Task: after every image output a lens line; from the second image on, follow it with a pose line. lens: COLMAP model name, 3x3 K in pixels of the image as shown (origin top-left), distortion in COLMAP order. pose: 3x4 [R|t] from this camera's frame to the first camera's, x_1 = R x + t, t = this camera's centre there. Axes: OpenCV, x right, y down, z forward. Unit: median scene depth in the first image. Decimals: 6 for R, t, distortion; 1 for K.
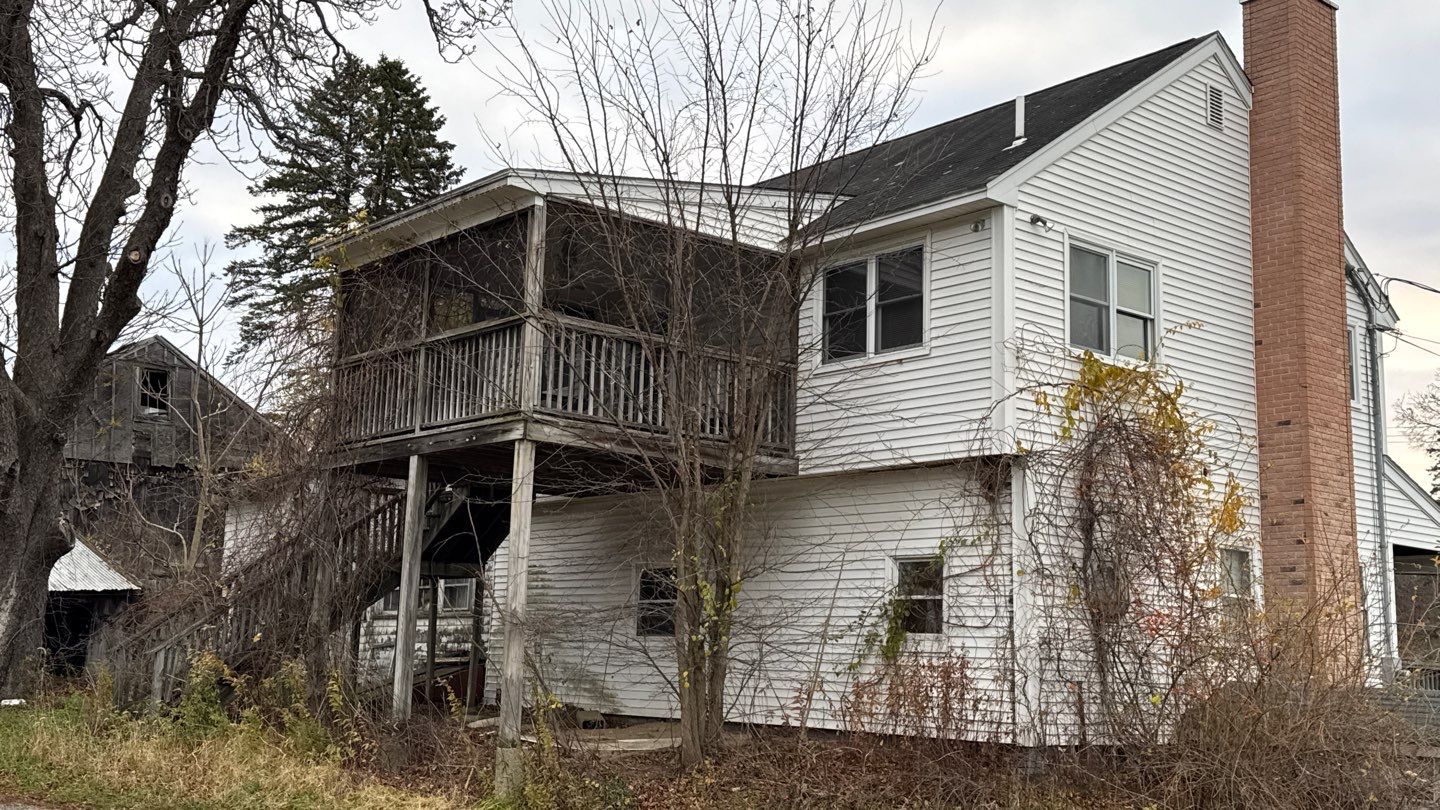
lens RADIAL K [[1516.5, 0, 711.6], [0, 1516.5, 408.9], [0, 0, 1]] dist [0.120015, 0.000000]
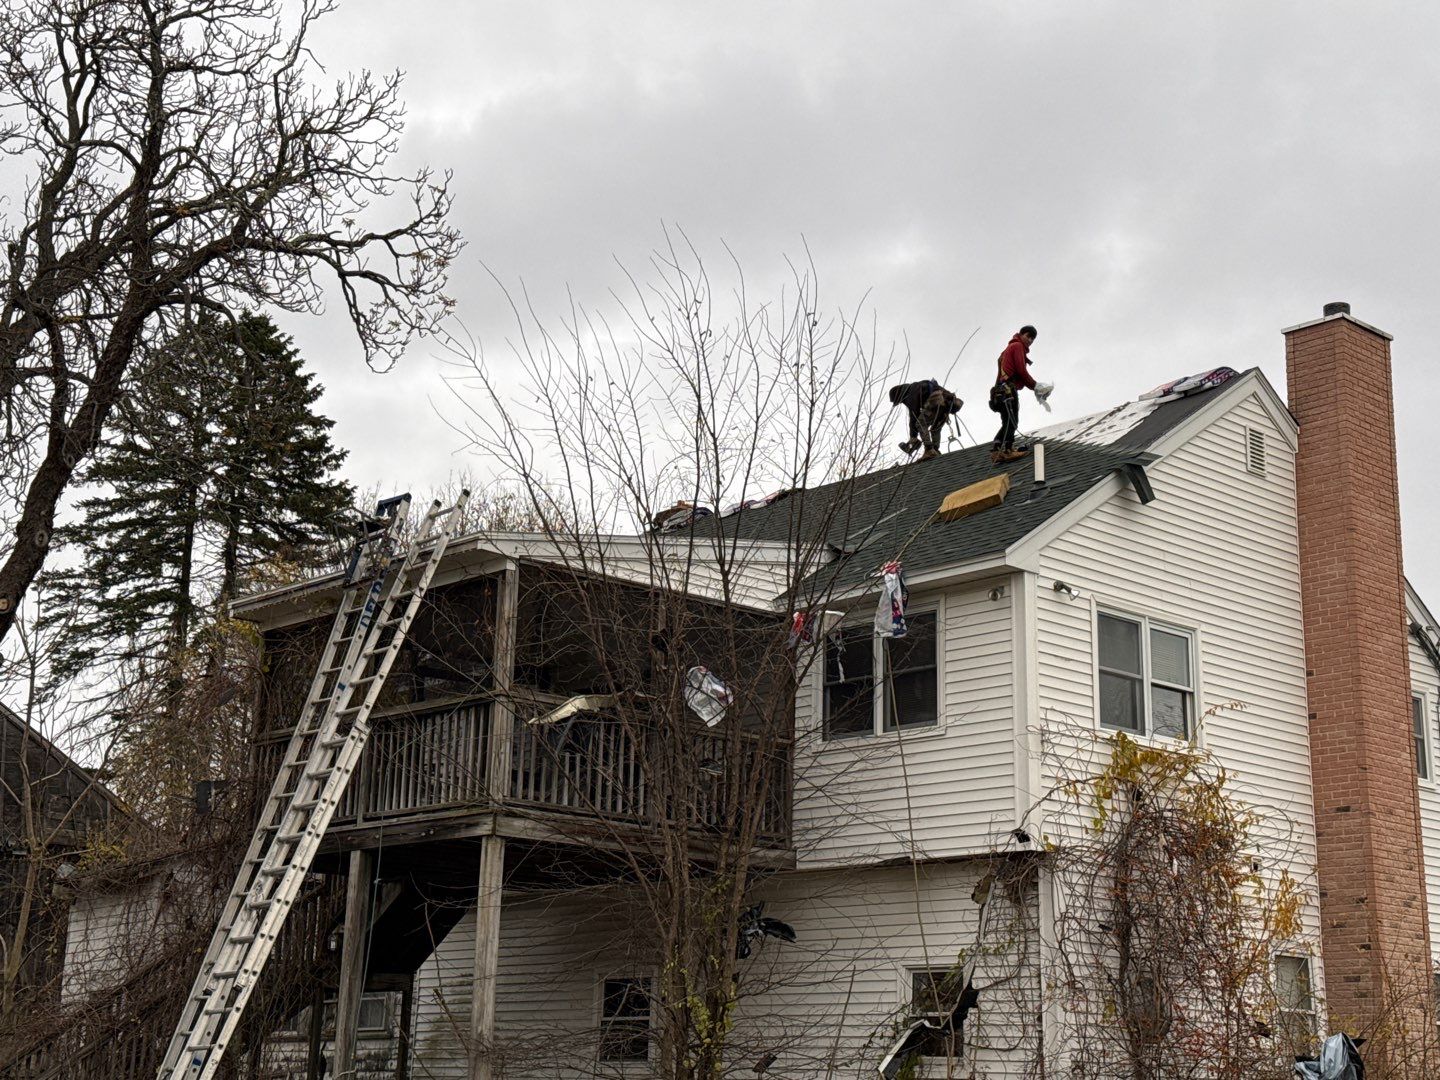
lens RADIAL K [[2079.1, 0, 733.8], [0, 2079.1, 545.5], [0, 0, 1]] dist [0.137761, 0.000000]
pose [[0.998900, 0.004399, 0.046694, -0.036648], [-0.000185, 0.995952, -0.089890, -0.035209], [-0.046900, 0.089783, 0.994856, -0.212420]]
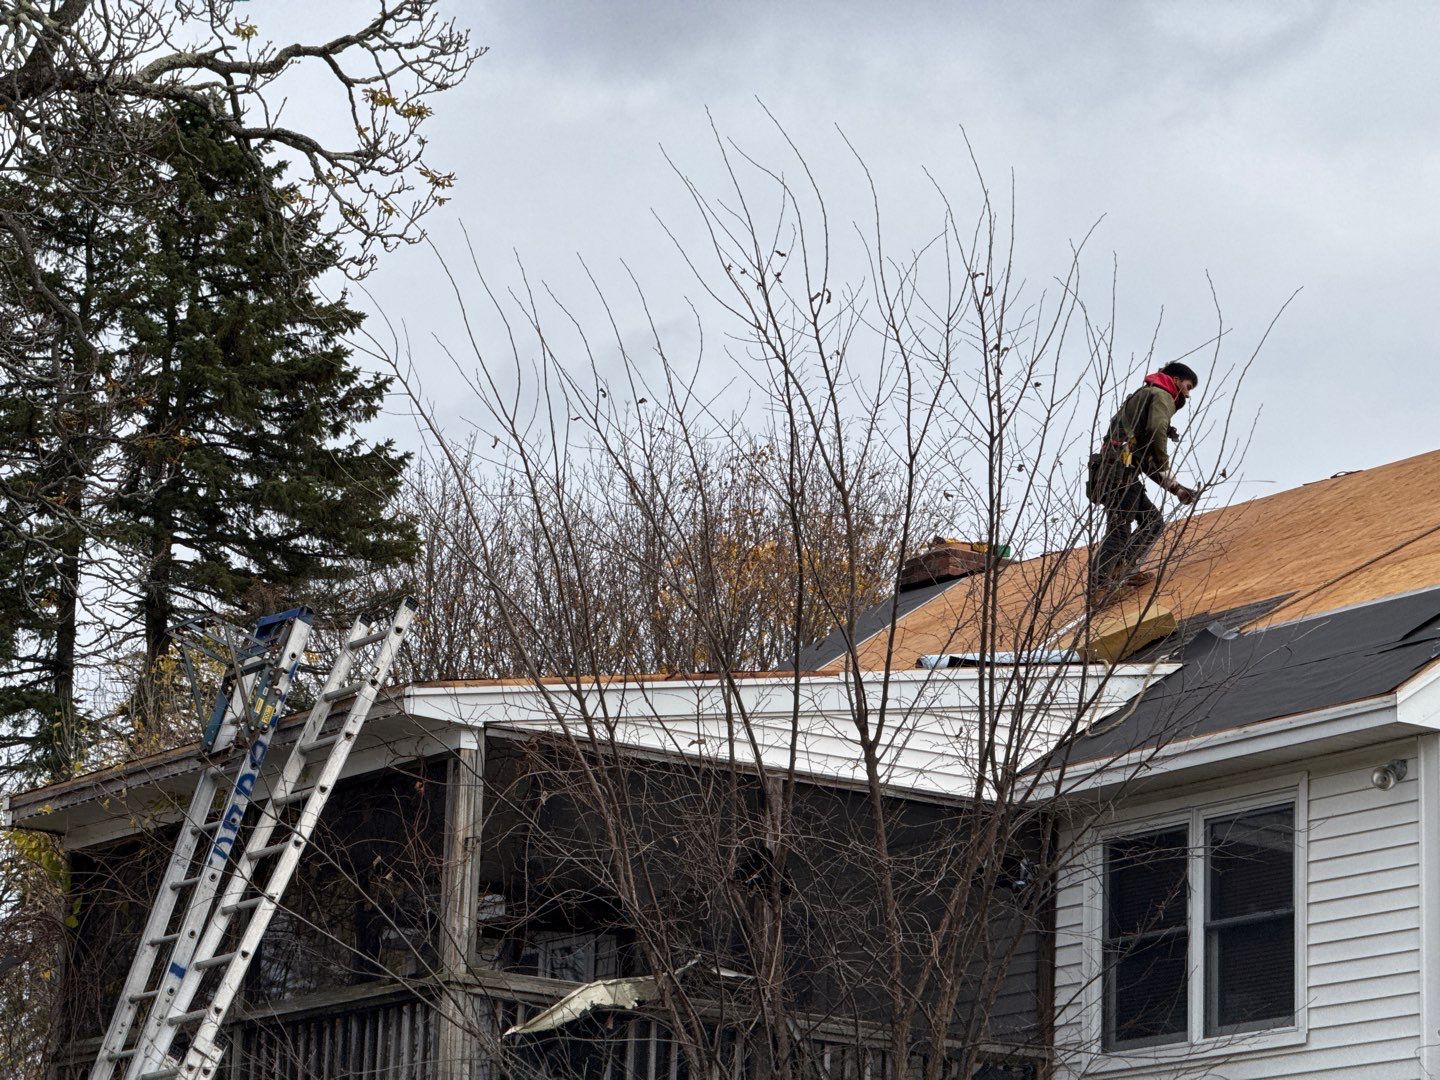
lens RADIAL K [[5018.9, 0, 731.2], [0, 5018.9, 513.5], [0, 0, 1]] dist [0.314159, 0.000000]
pose [[0.994331, -0.023452, -0.103708, 0.128363], [0.015096, 0.996630, -0.080628, -0.073260], [0.105250, 0.078605, 0.991334, -0.545281]]
